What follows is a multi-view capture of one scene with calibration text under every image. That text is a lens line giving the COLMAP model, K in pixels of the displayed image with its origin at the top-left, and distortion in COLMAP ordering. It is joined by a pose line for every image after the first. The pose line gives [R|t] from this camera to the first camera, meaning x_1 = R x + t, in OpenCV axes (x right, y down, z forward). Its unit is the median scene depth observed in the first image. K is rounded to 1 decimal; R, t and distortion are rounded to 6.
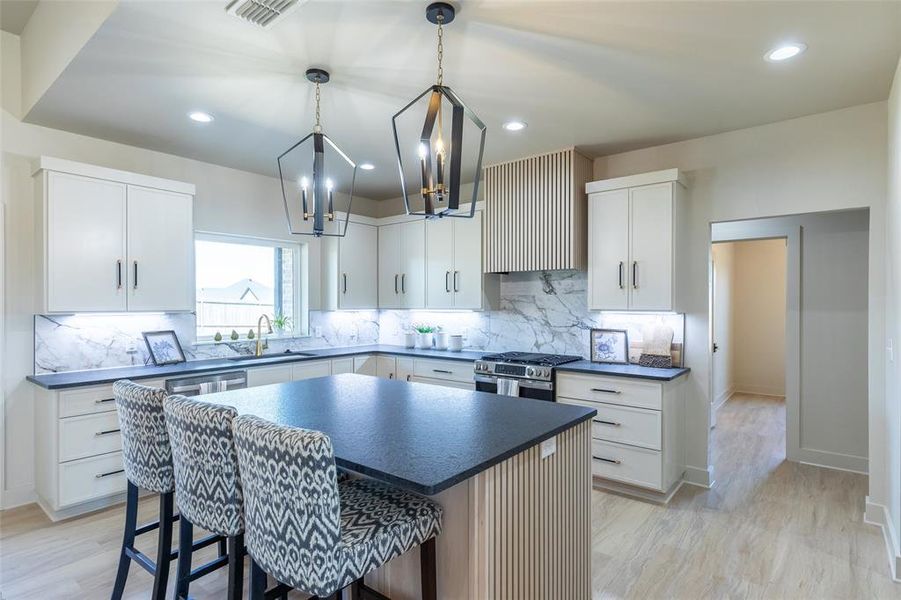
lens RADIAL K [[450.2, 0, 444.3], [0, 450.2, 304.2], [0, 0, 1]] dist [-0.005607, 0.003109]
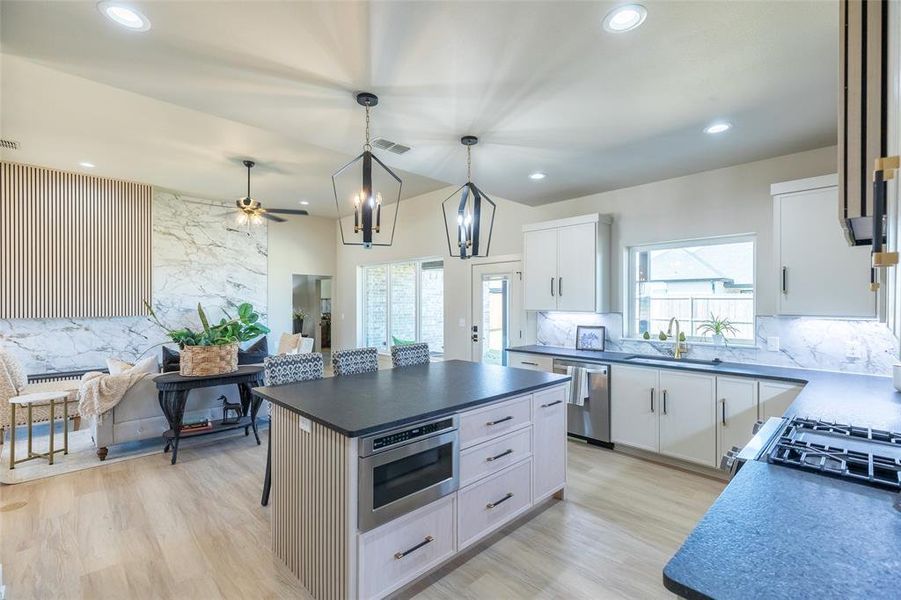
lens RADIAL K [[407.1, 0, 454.2], [0, 407.1, 303.9], [0, 0, 1]] dist [0.008093, -0.002992]
pose [[-0.107703, 0.005866, -0.994166, 0.621338], [-0.001205, 0.999981, 0.006031, -0.013939], [0.994182, 0.001847, -0.107694, 0.708256]]
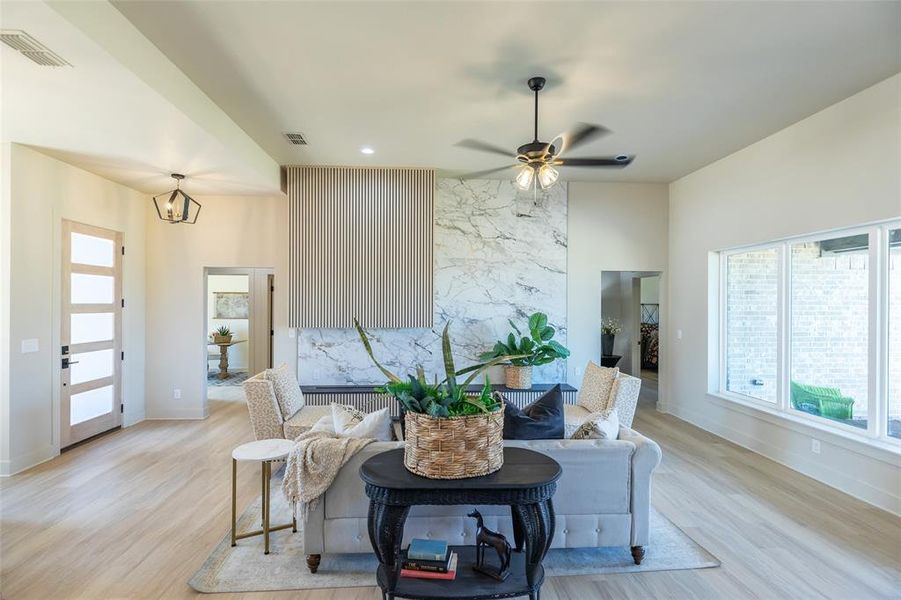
lens RADIAL K [[430.8, 0, 439.8], [0, 430.8, 301.7], [0, 0, 1]] dist [-0.000919, -0.000846]
pose [[-0.738503, -0.003718, -0.674240, 0.052958], [-0.003739, 0.999992, -0.001419, -0.039975], [0.674239, 0.001473, -0.738511, 0.382293]]
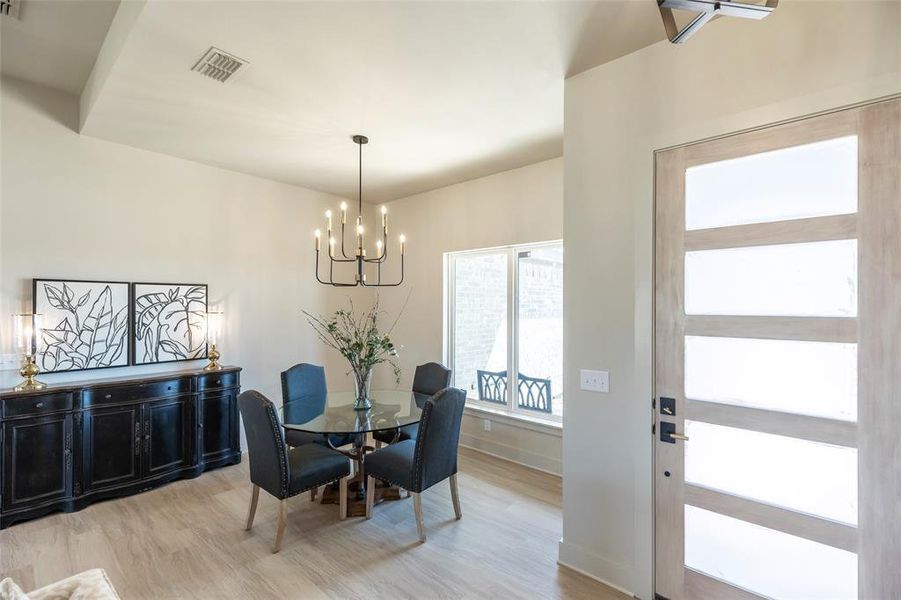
lens RADIAL K [[407.1, 0, 445.7], [0, 407.1, 303.4], [0, 0, 1]] dist [0.008093, -0.002992]
pose [[0.032725, 0.006260, 0.999445, -0.563419], [-0.001168, 0.999980, -0.006225, -0.044148], [-0.999464, -0.000964, 0.032732, -0.893029]]
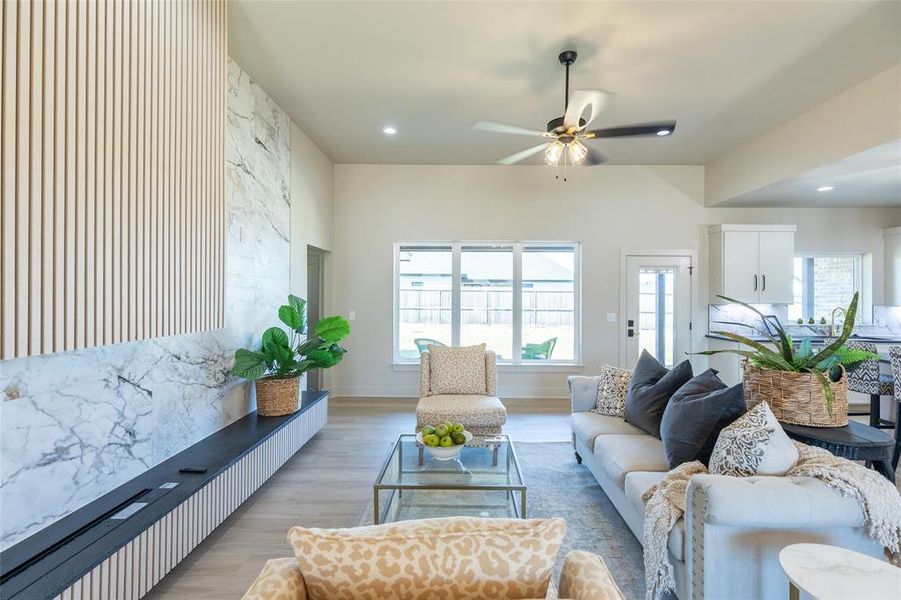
lens RADIAL K [[407.1, 0, 460.7], [0, 407.1, 290.3], [0, 0, 1]] dist [0.008093, -0.002992]
pose [[0.639349, -0.000692, -0.768917, -0.198355], [-0.008650, 0.999930, -0.008092, -0.010928], [0.768868, 0.011825, 0.639298, -0.824888]]
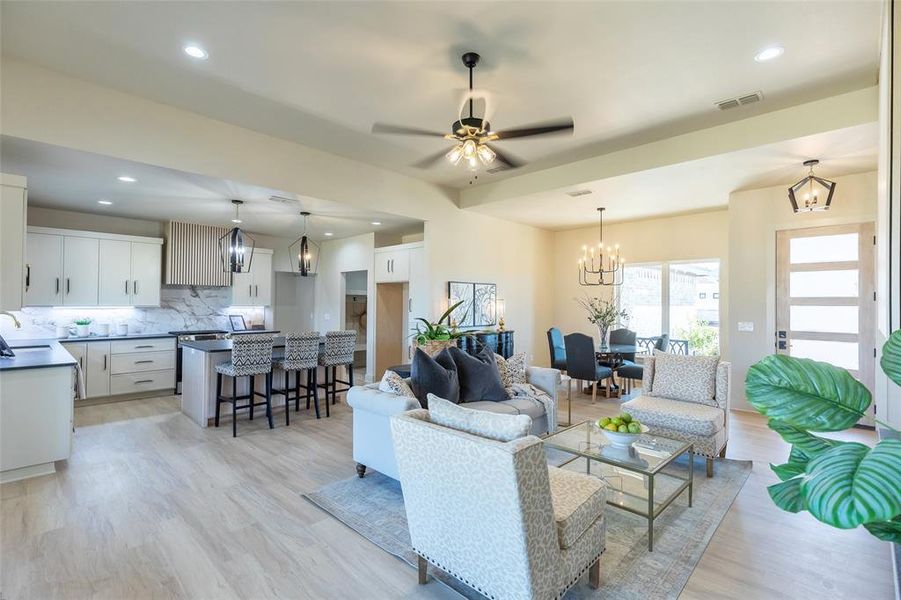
lens RADIAL K [[412.7, 0, 449.4], [0, 412.7, 298.5], [0, 0, 1]] dist [0.001058, -0.000777]
pose [[0.081540, 0.015378, 0.996551, -1.488450], [-0.006471, 0.999868, -0.014900, -0.000374], [-0.996649, -0.005234, 0.081628, -0.162180]]
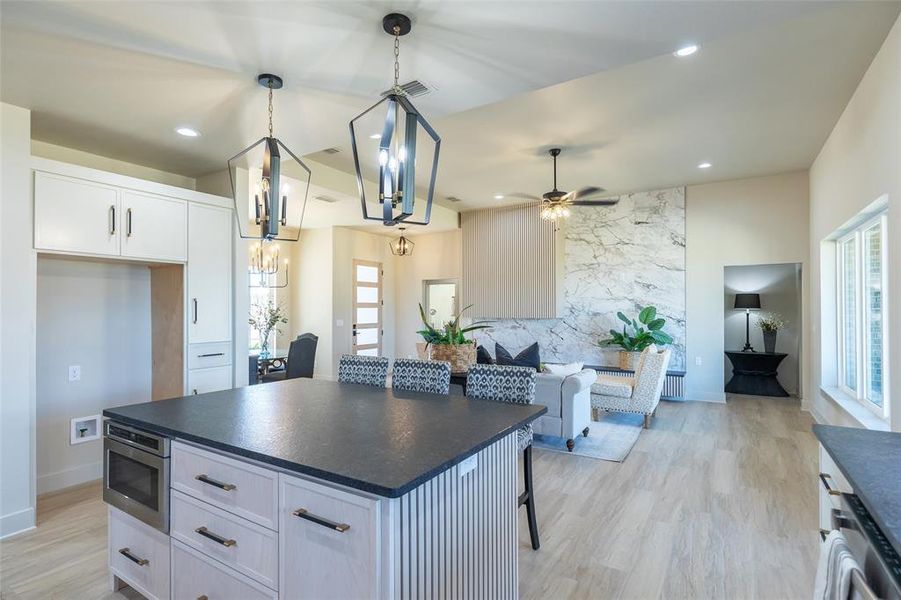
lens RADIAL K [[430.8, 0, 438.4], [0, 430.8, 306.9], [0, 0, 1]] dist [-0.000919, -0.000846]
pose [[-0.994447, 0.003581, -0.105180, -0.187888], [0.003930, 0.999987, -0.003113, -0.000481], [0.105168, -0.003509, -0.994448, 1.147279]]
